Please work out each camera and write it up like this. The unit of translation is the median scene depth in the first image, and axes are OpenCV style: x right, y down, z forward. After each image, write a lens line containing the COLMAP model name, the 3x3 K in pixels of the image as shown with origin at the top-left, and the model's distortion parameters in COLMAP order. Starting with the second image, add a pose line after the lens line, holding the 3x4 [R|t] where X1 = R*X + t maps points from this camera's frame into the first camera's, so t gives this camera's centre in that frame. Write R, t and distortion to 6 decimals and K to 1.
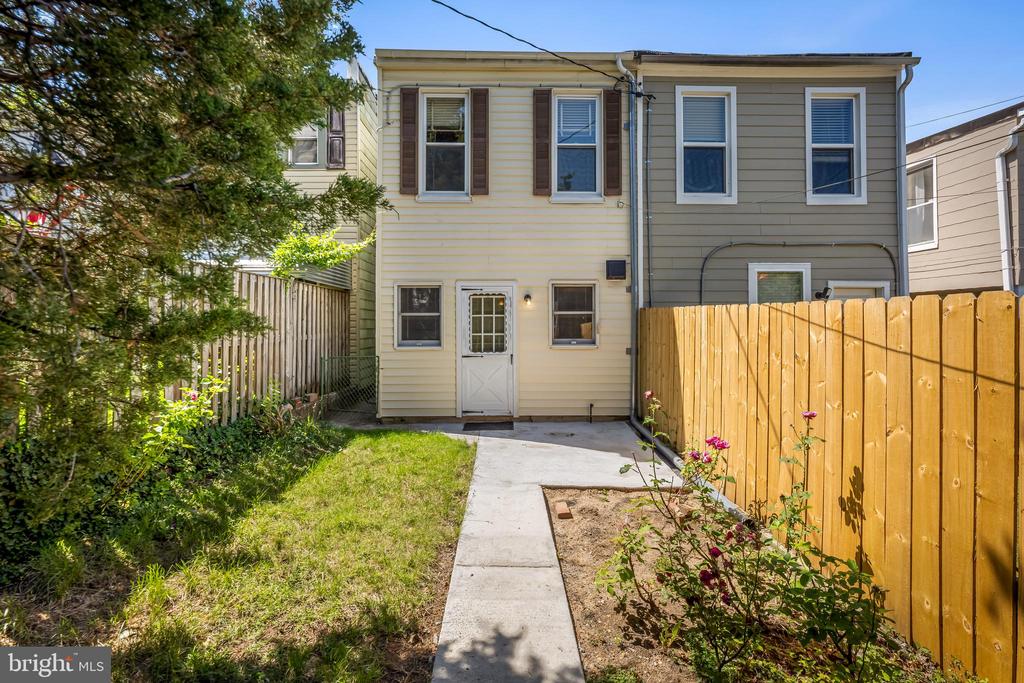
lens RADIAL K [[412.5, 0, 506.8], [0, 412.5, 324.7], [0, 0, 1]] dist [-0.006011, 0.000203]
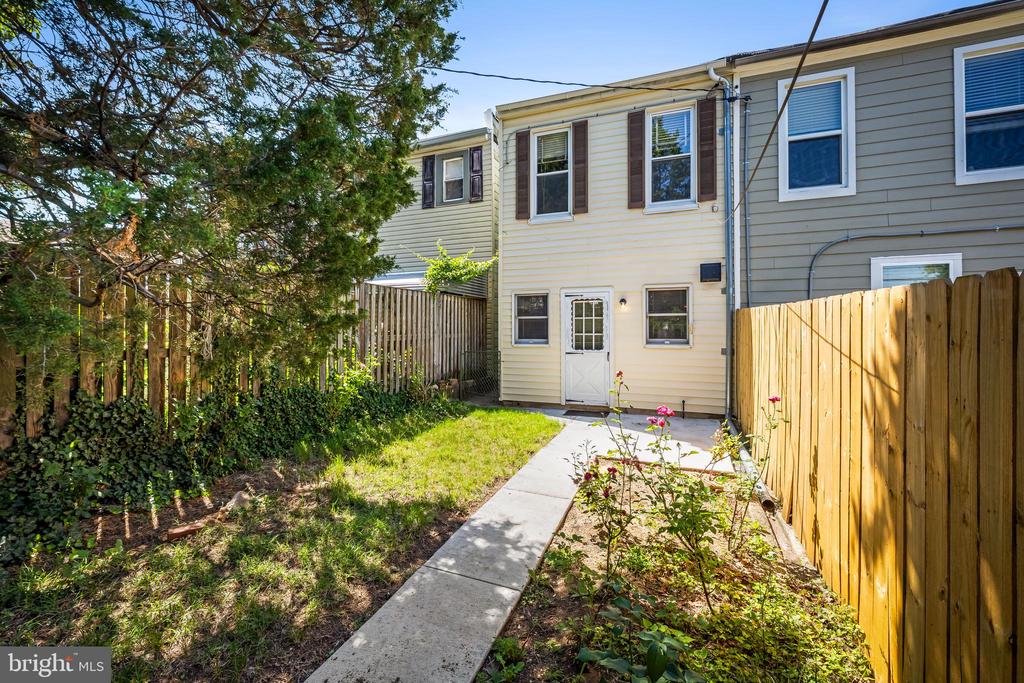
lens RADIAL K [[412.5, 0, 511.8], [0, 412.5, 333.1], [0, 0, 1]] dist [-0.006011, 0.000203]
pose [[0.926313, 0.003940, -0.376734, 0.194218], [-0.000133, 0.999949, 0.010129, 0.008093], [0.376755, -0.009332, 0.926266, -0.145676]]
